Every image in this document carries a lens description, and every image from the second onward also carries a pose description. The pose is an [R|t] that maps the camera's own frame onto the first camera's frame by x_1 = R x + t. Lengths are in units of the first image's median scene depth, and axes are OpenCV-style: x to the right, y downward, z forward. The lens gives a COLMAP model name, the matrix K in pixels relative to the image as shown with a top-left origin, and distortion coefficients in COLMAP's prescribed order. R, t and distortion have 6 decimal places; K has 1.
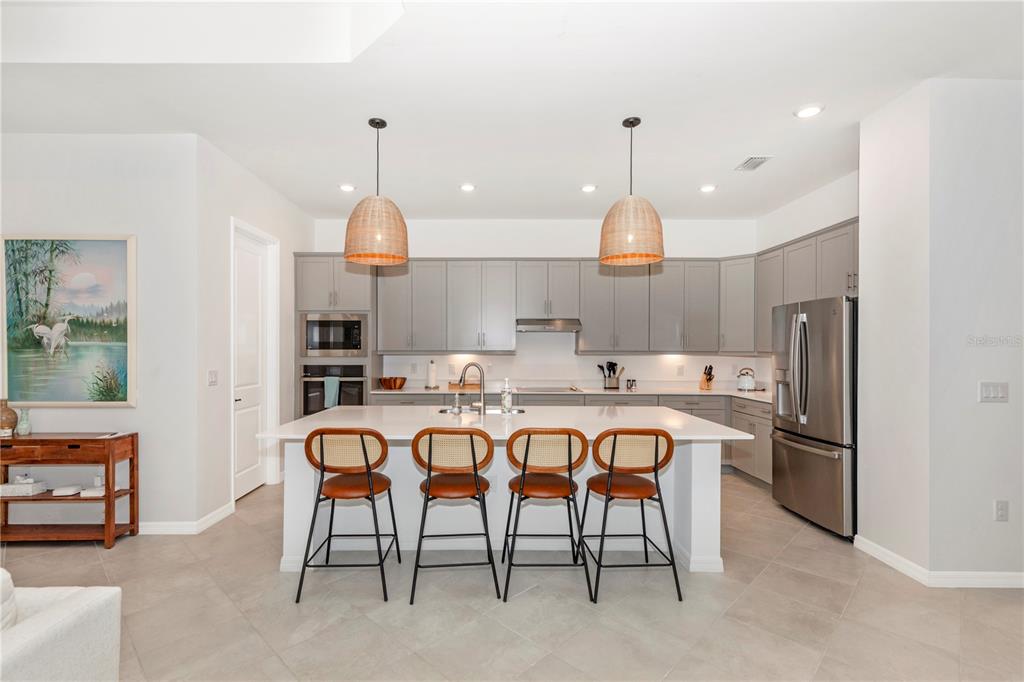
lens RADIAL K [[479.6, 0, 495.0], [0, 479.6, 348.4], [0, 0, 1]] dist [0.015655, -0.000401]
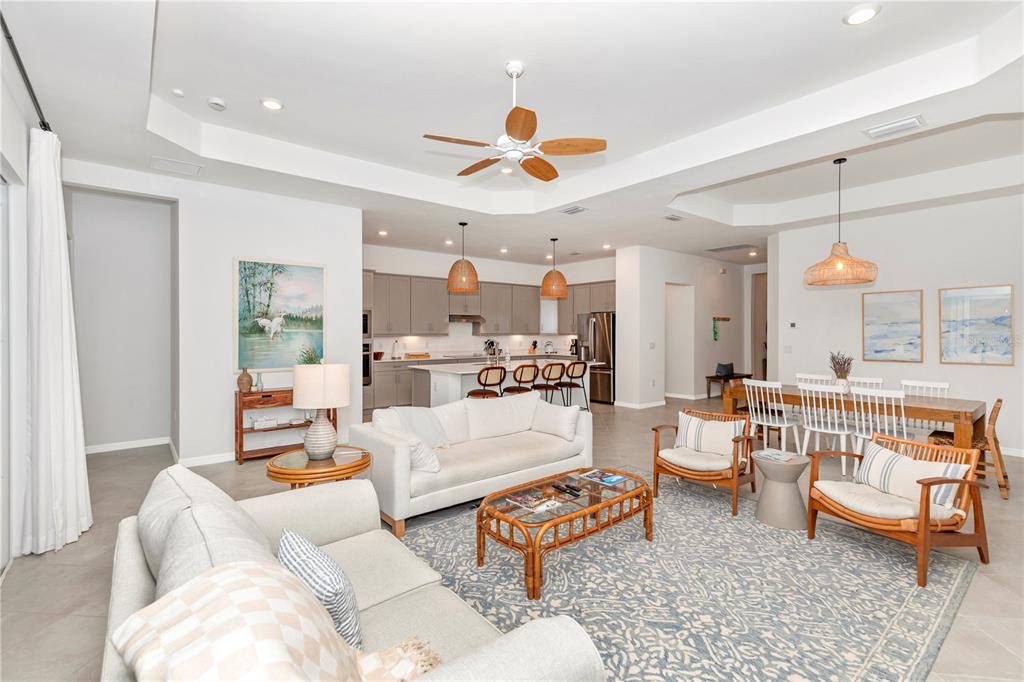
lens RADIAL K [[468.6, 0, 508.0], [0, 468.6, 337.1], [0, 0, 1]] dist [0.022199, -0.000360]
pose [[0.784698, -0.008917, 0.619815, -1.252408], [-0.000323, 0.999891, 0.014794, -0.011754], [-0.619879, -0.011809, 0.784609, -0.639997]]
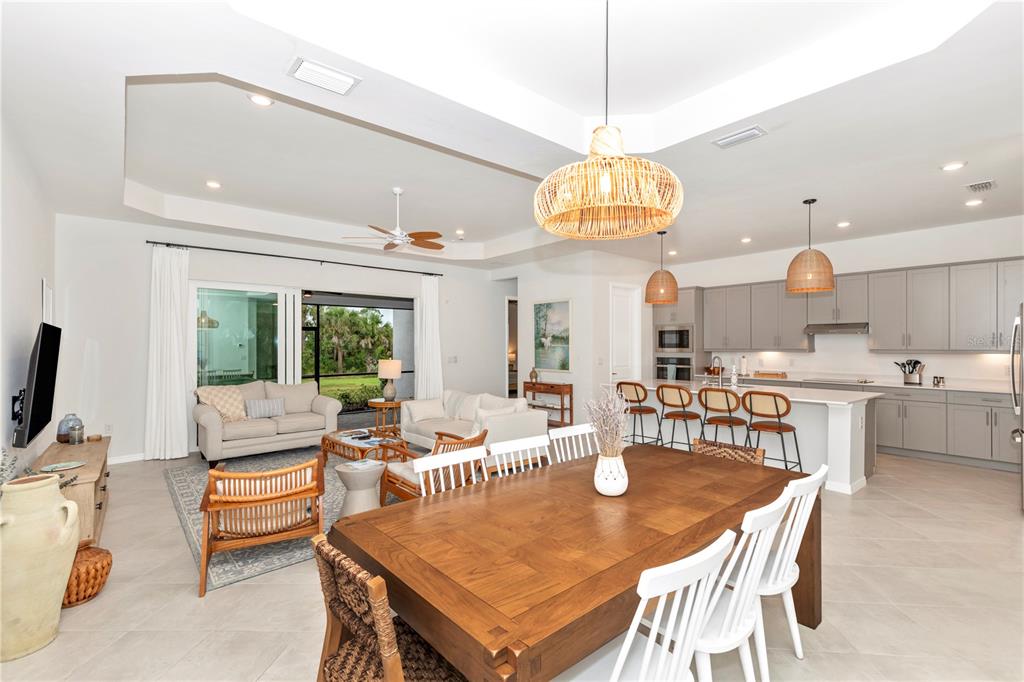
lens RADIAL K [[455.6, 0, 509.5], [0, 455.6, 345.5], [0, 0, 1]] dist [0.001005, -0.000044]
pose [[0.639268, -0.003056, -0.768978, 0.729930], [0.001441, 0.999995, -0.002775, -0.003444], [0.768983, 0.000666, 0.639269, -0.608887]]
